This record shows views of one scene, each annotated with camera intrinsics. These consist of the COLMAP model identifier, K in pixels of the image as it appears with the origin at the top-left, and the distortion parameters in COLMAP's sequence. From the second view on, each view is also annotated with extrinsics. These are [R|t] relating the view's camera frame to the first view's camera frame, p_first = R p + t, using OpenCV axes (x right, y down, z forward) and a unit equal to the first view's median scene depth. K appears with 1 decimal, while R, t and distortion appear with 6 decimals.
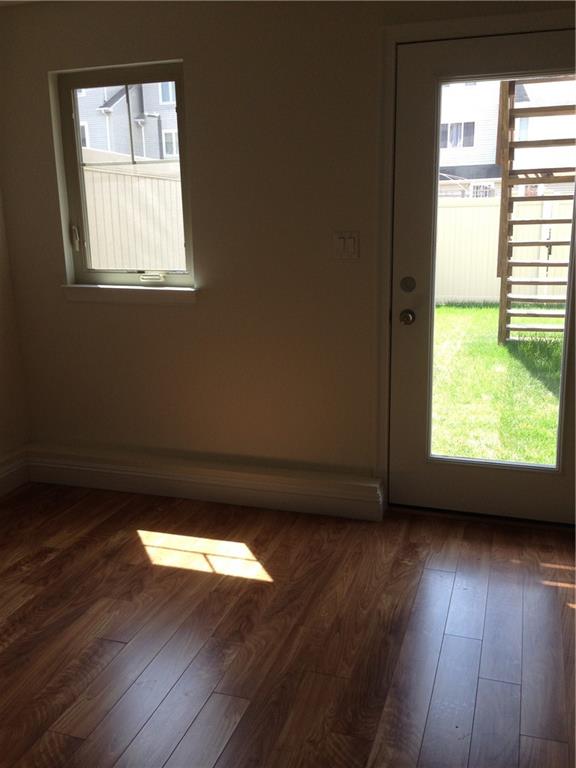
lens RADIAL K [[710.4, 0, 290.0], [0, 710.4, 383.7], [0, 0, 1]] dist [0.032222, 0.000000]
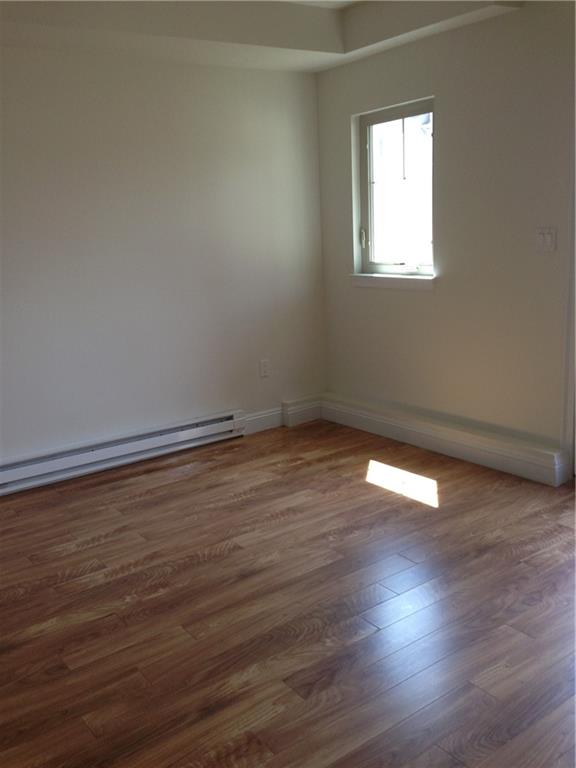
lens RADIAL K [[710.4, 0, 286.9], [0, 710.4, 384.4], [0, 0, 1]] dist [0.032222, 0.000000]
pose [[0.809748, 0.101373, -0.577955, 0.404816], [-0.096986, 0.994539, 0.038560, 0.030107], [0.578707, 0.024829, 0.815157, -0.160656]]
